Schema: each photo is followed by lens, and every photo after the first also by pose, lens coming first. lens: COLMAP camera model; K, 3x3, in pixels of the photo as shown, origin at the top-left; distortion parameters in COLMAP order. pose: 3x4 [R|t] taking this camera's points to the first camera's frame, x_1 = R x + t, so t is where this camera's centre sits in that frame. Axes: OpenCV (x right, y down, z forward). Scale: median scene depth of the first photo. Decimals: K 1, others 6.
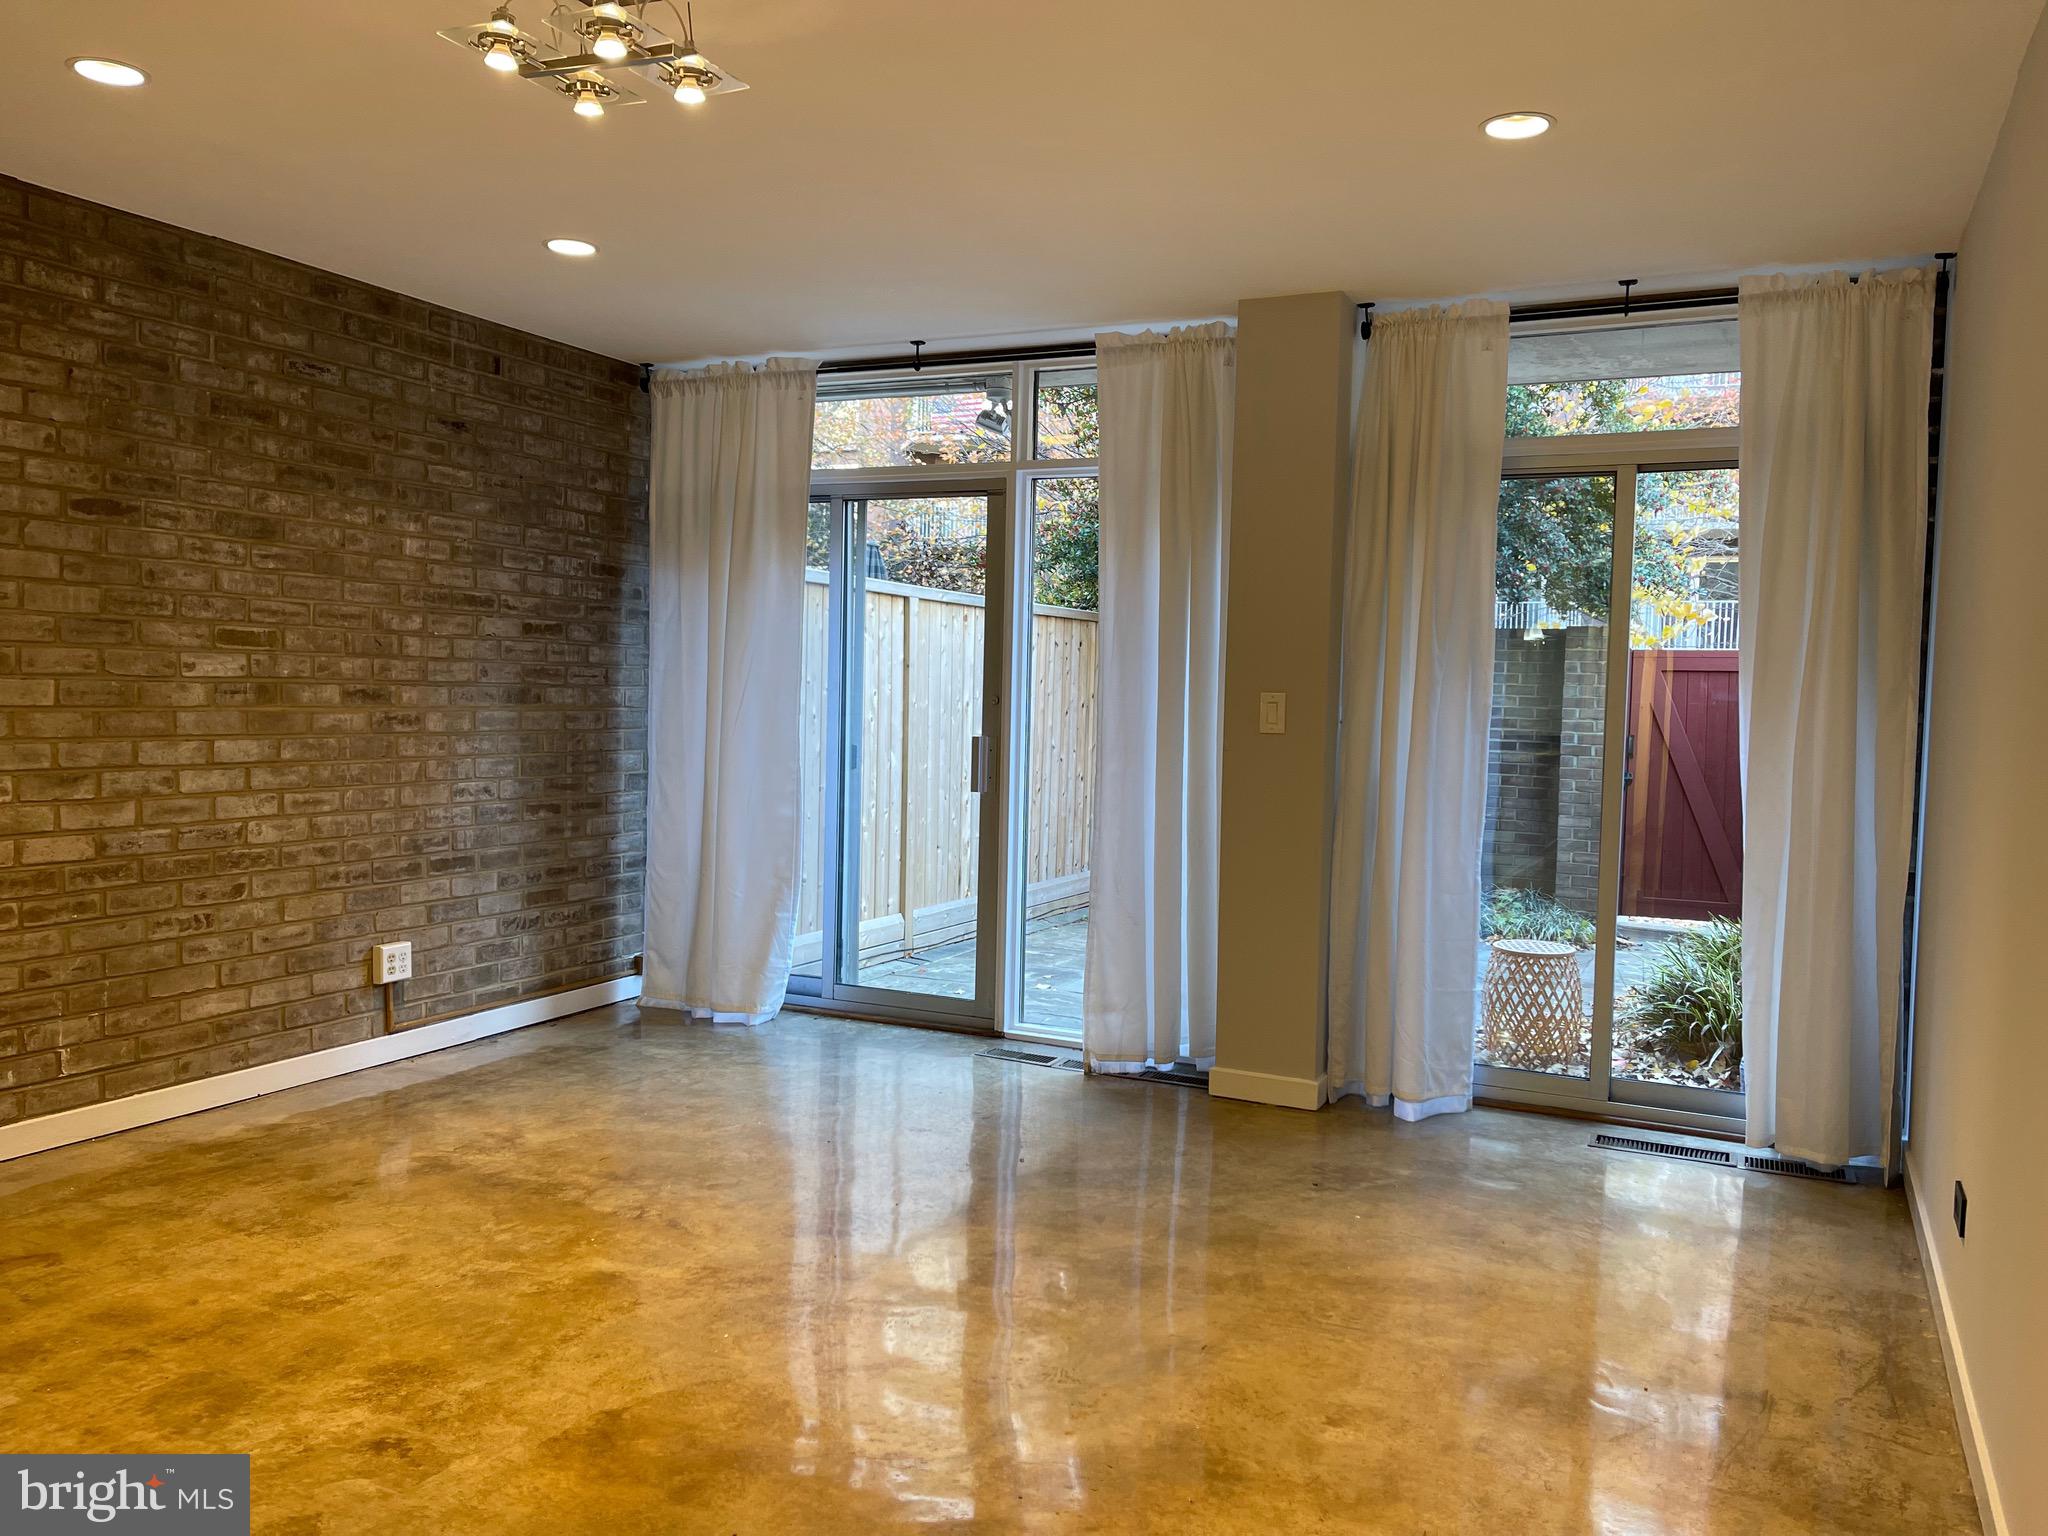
lens RADIAL K [[1541.7, 0, 1029.9], [0, 1541.7, 772.6], [0, 0, 1]] dist [0.100476, -0.145649]
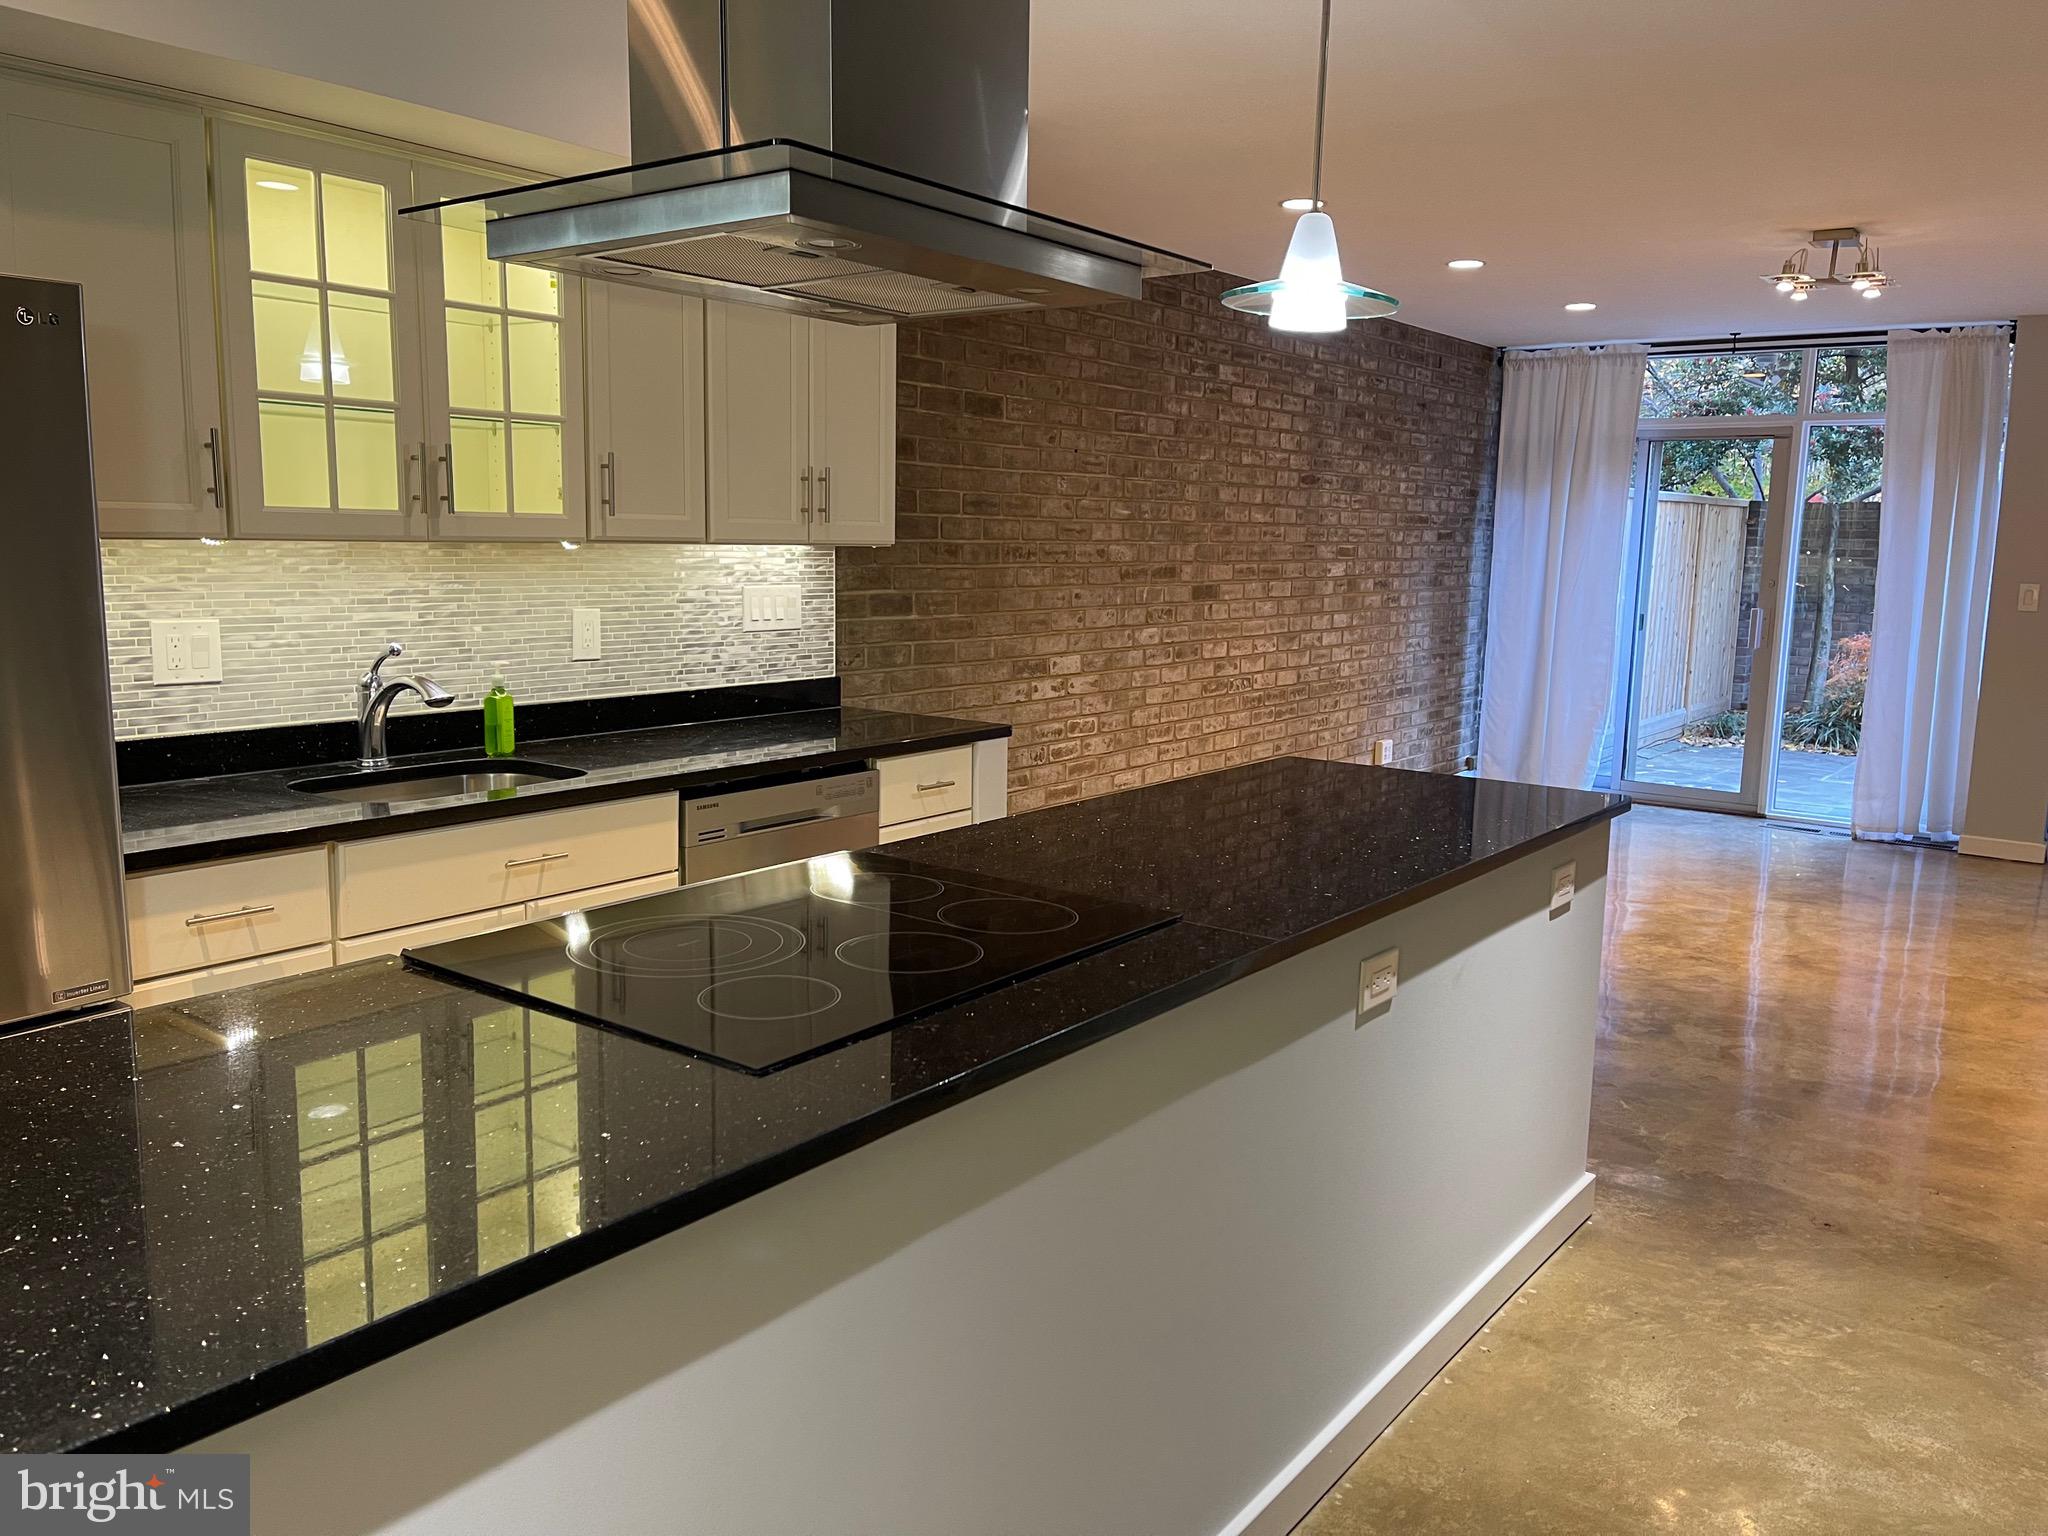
lens RADIAL K [[1541.7, 0, 1029.9], [0, 1541.7, 772.6], [0, 0, 1]] dist [0.100476, -0.145649]
pose [[0.980282, 0.025814, -0.195909, -0.559260], [-0.006349, 0.995033, 0.099343, -0.016260], [0.197500, -0.096141, 0.975577, -0.771928]]
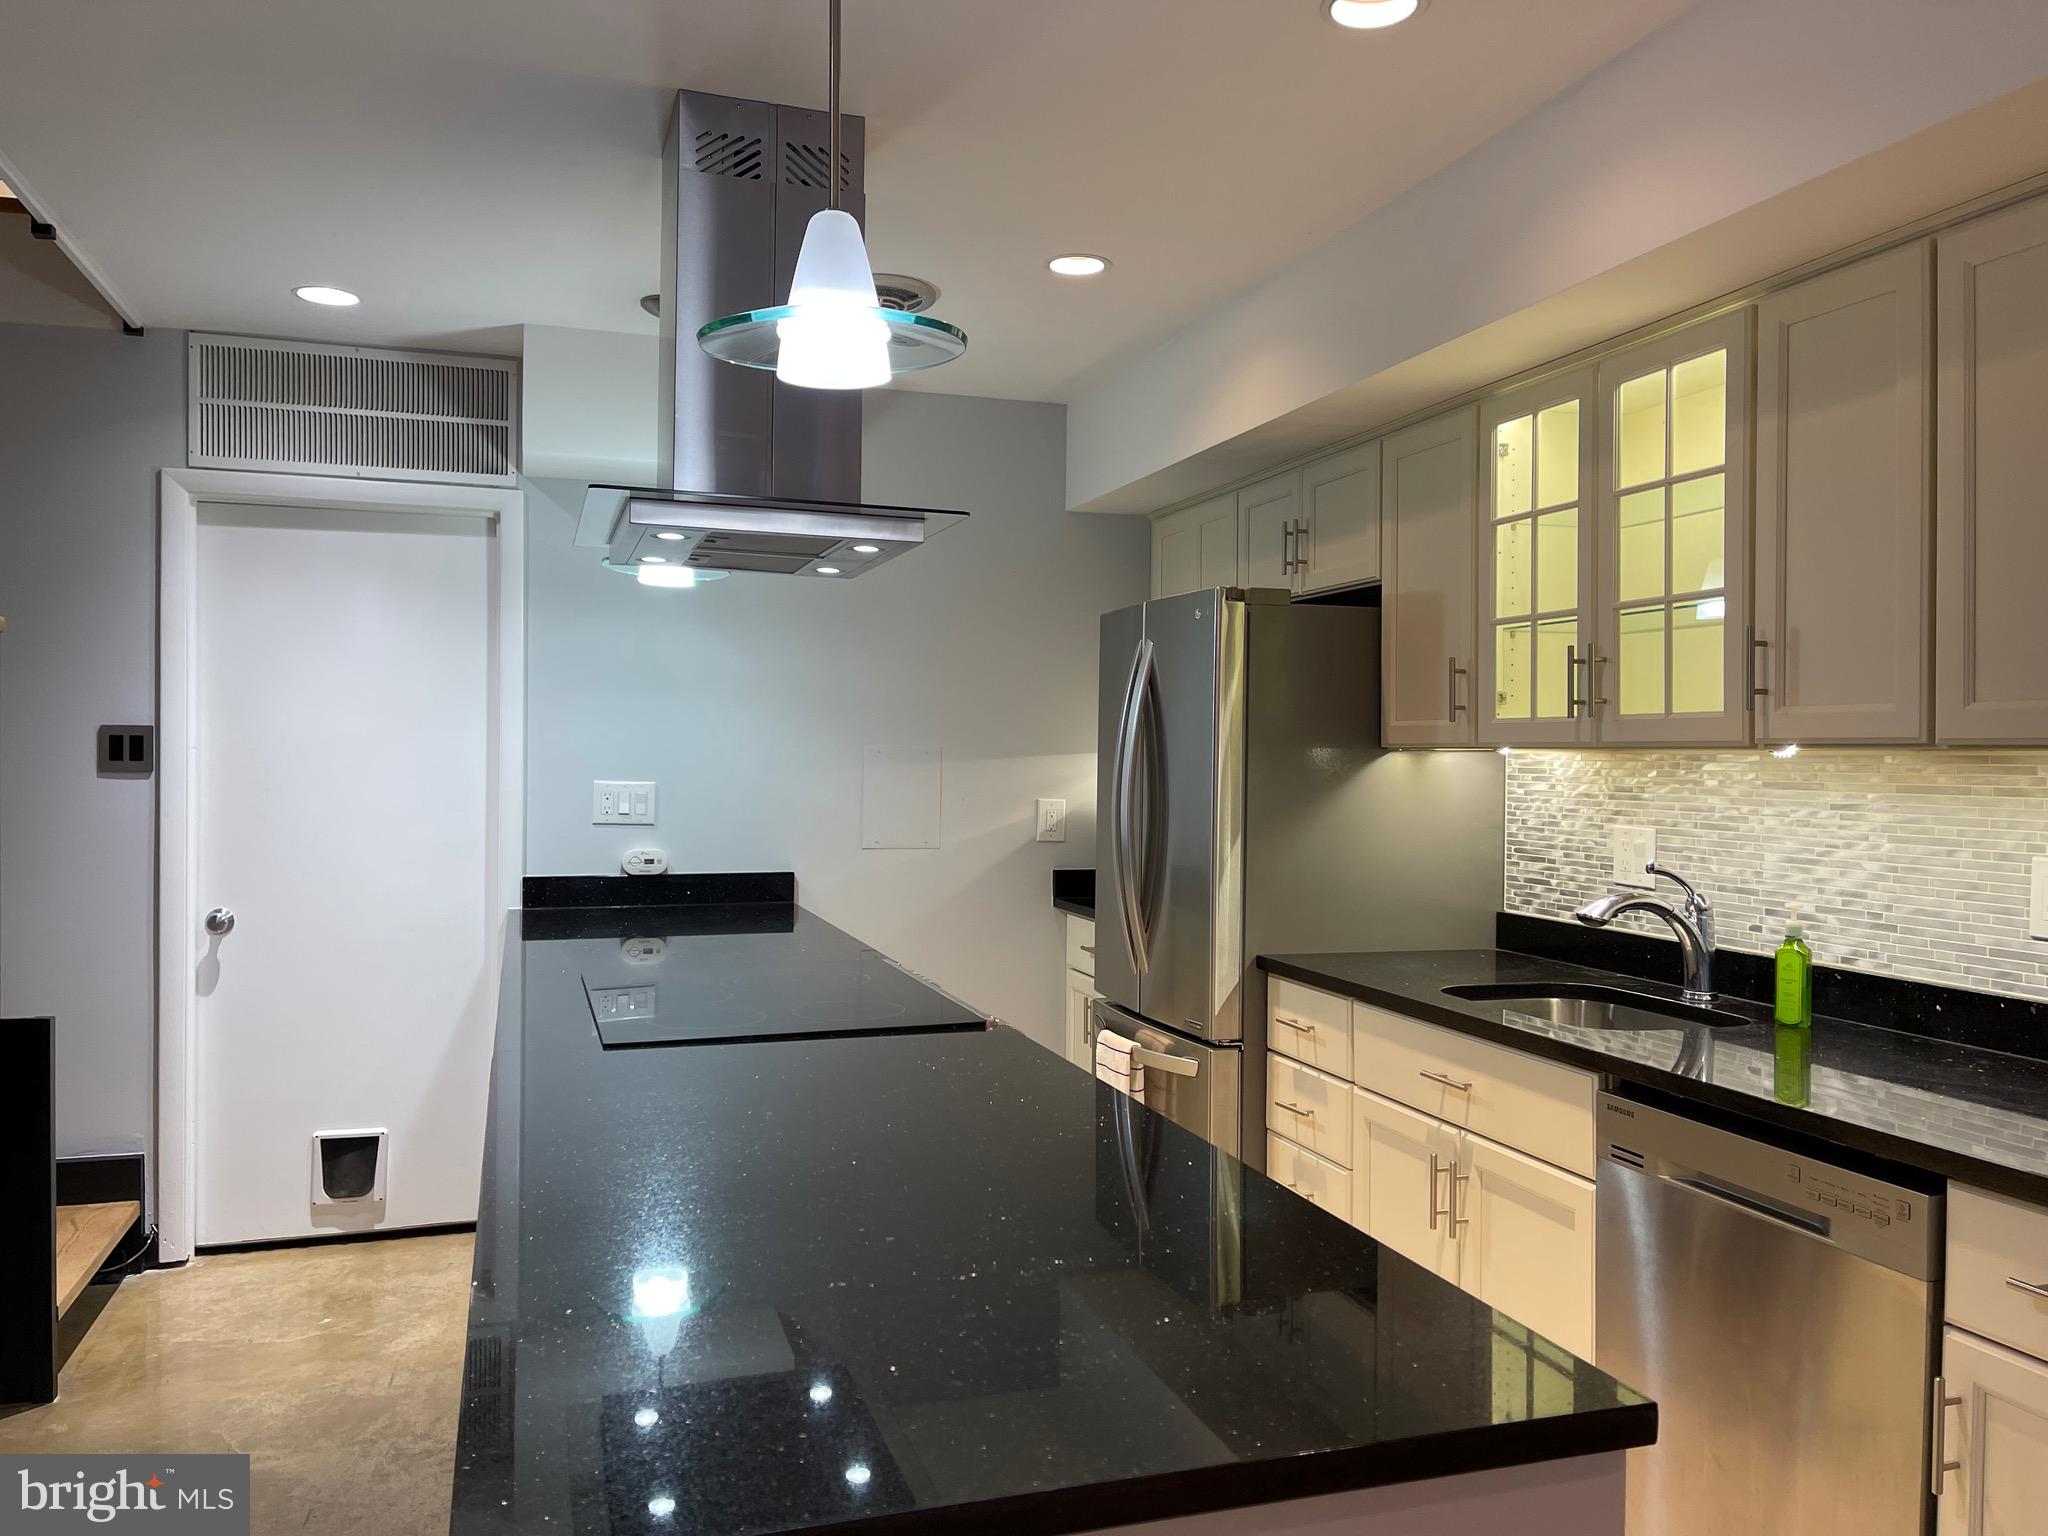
lens RADIAL K [[1548.8, 0, 1021.7], [0, 1548.8, 751.4], [0, 0, 1]] dist [0.019145, 0.007401]
pose [[-0.723670, -0.032670, -0.689372, -0.319363], [-0.063849, 0.997764, 0.019741, -0.046401], [0.687186, 0.058302, -0.724138, 0.253729]]
